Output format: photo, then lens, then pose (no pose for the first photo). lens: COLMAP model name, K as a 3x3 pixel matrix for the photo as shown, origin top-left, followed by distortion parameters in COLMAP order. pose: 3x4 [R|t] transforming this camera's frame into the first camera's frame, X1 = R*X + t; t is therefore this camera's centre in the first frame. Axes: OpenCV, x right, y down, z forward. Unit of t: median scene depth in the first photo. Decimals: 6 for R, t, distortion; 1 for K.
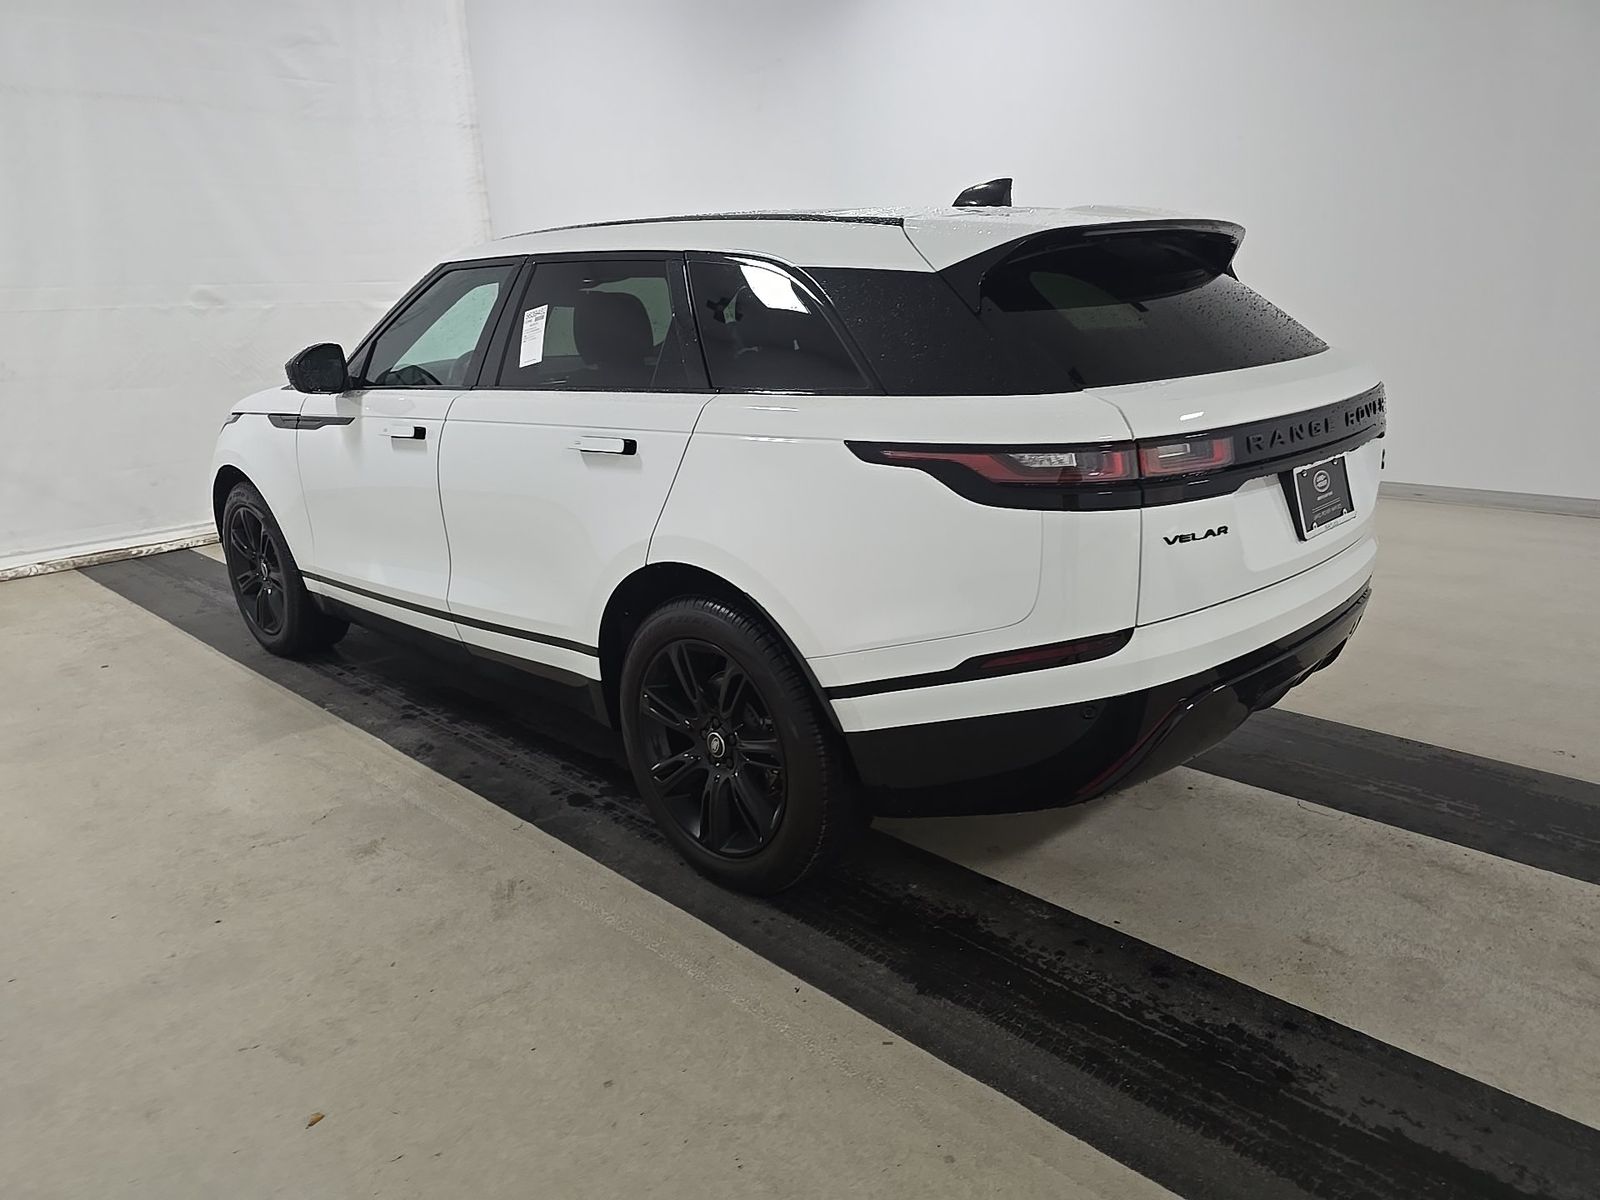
lens RADIAL K [[1066.9, 0, 797.8], [0, 1066.9, 603.7], [0, 0, 1]] dist [0.031217, -0.018730]
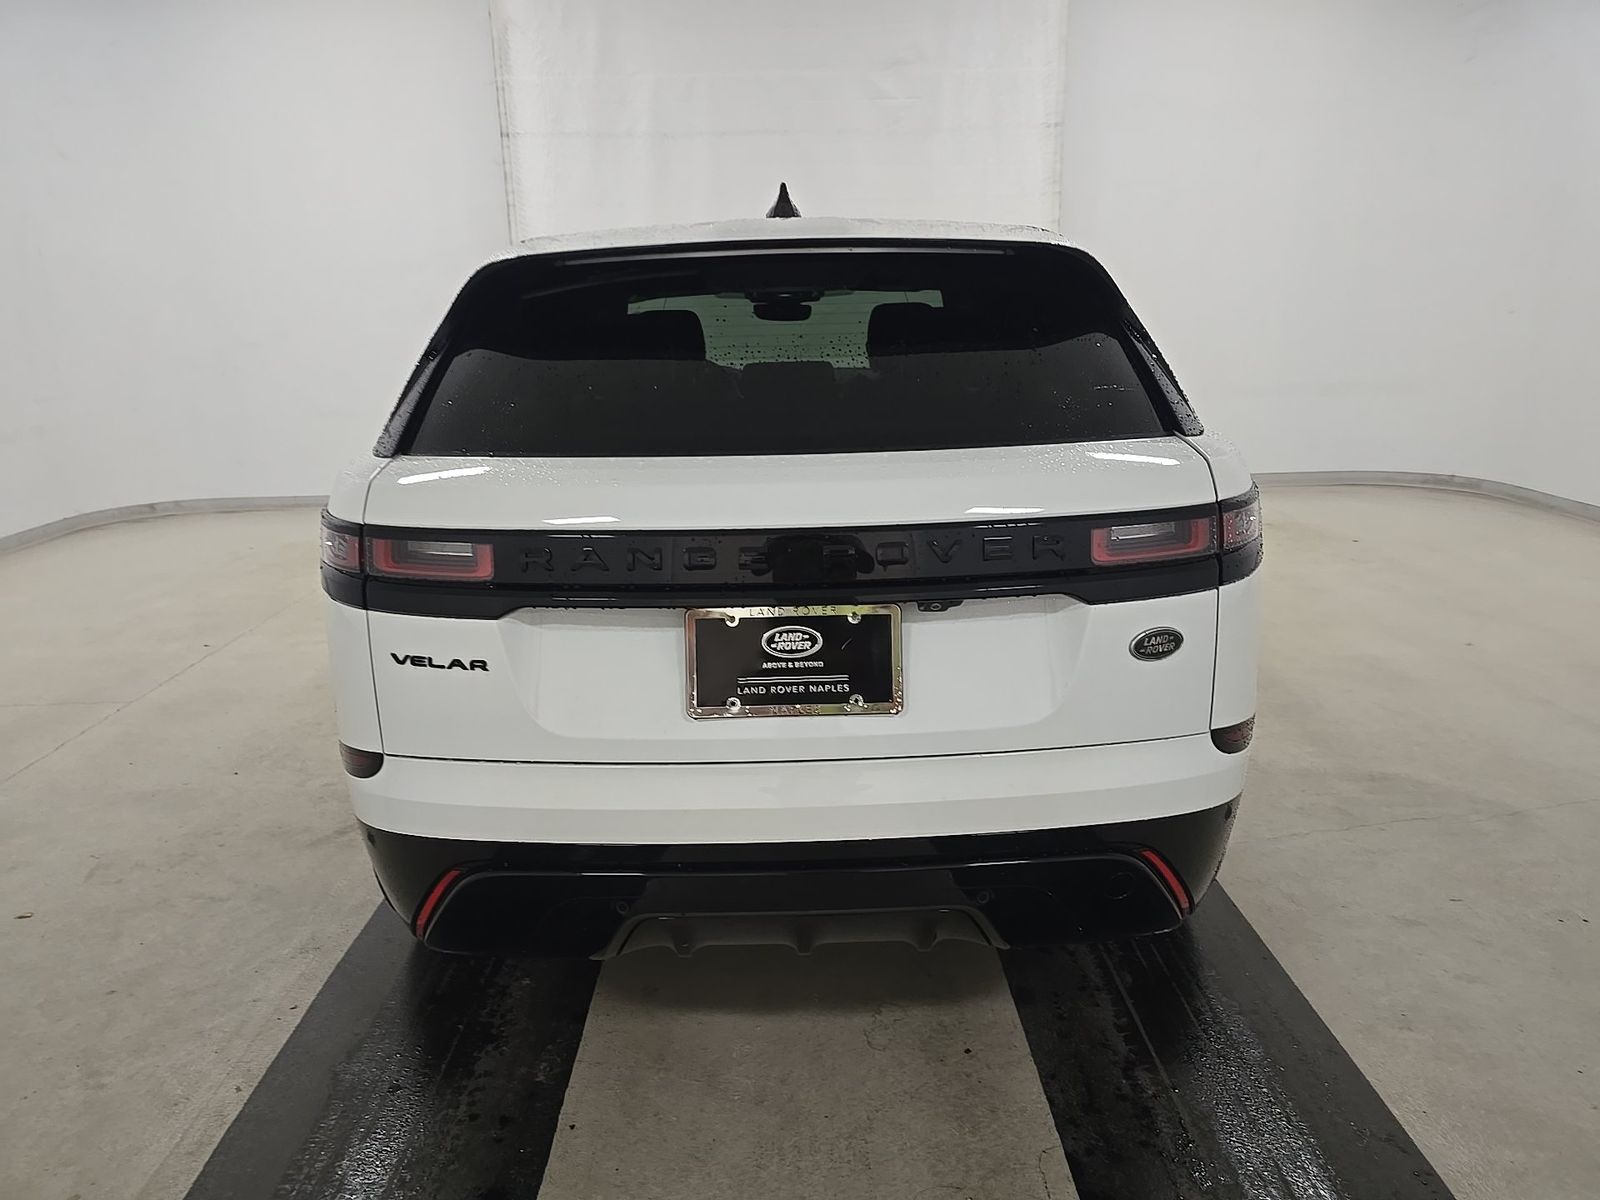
lens RADIAL K [[1066.9, 0, 798.5], [0, 1066.9, 601.4], [0, 0, 1]] dist [0.031217, -0.018730]
pose [[0.710666, 0.209580, -0.671587, 0.836536], [-0.205757, 0.974776, 0.086466, -0.177548], [0.672769, 0.076735, 0.735863, 0.480685]]
